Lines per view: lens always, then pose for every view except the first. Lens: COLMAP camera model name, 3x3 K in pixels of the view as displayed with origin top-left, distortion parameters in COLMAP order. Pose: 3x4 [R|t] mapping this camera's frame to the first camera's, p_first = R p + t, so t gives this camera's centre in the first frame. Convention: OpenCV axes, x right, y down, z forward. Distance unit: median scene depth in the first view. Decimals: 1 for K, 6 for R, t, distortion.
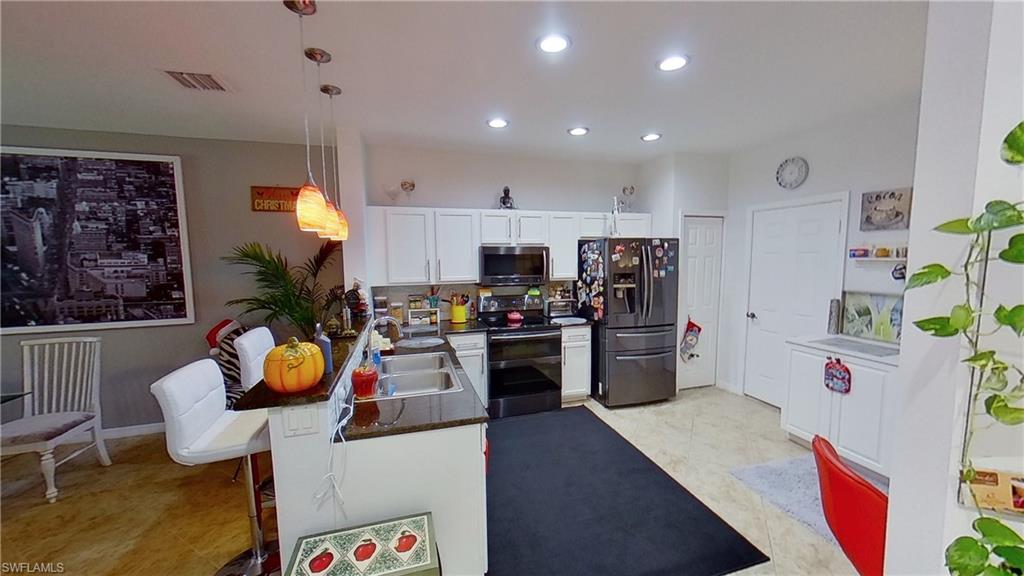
lens RADIAL K [[373.7, 0, 511.6], [0, 373.7, 292.7], [0, 0, 1]] dist [-0.000189, 0.003662]
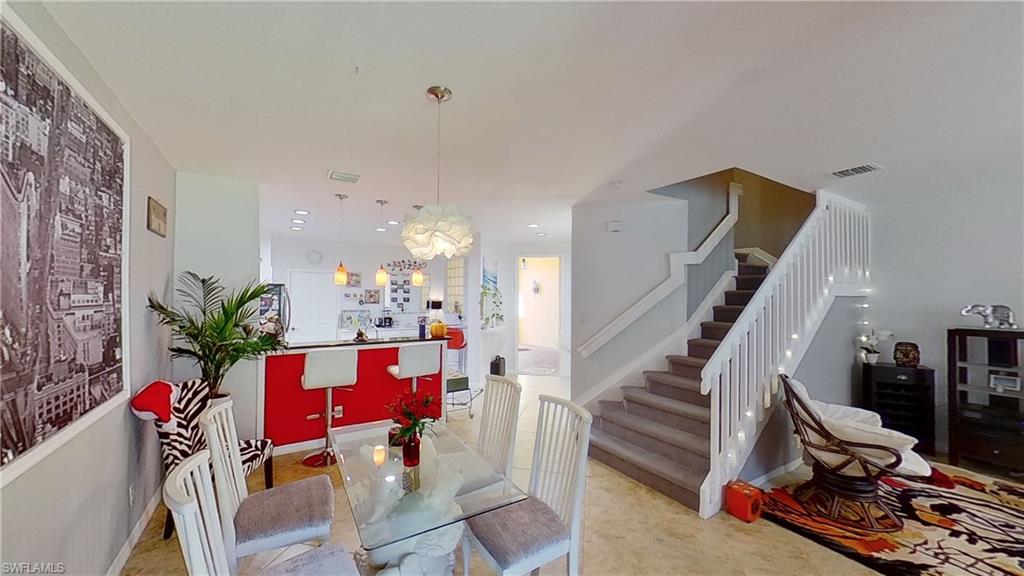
lens RADIAL K [[373.7, 0, 511.6], [0, 373.7, 292.7], [0, 0, 1]] dist [-0.000189, 0.003662]
pose [[-0.275181, 0.016273, 0.961255, -1.716377], [0.092311, 0.995684, 0.009570, -0.040792], [-0.956951, 0.091368, -0.275495, 0.578920]]
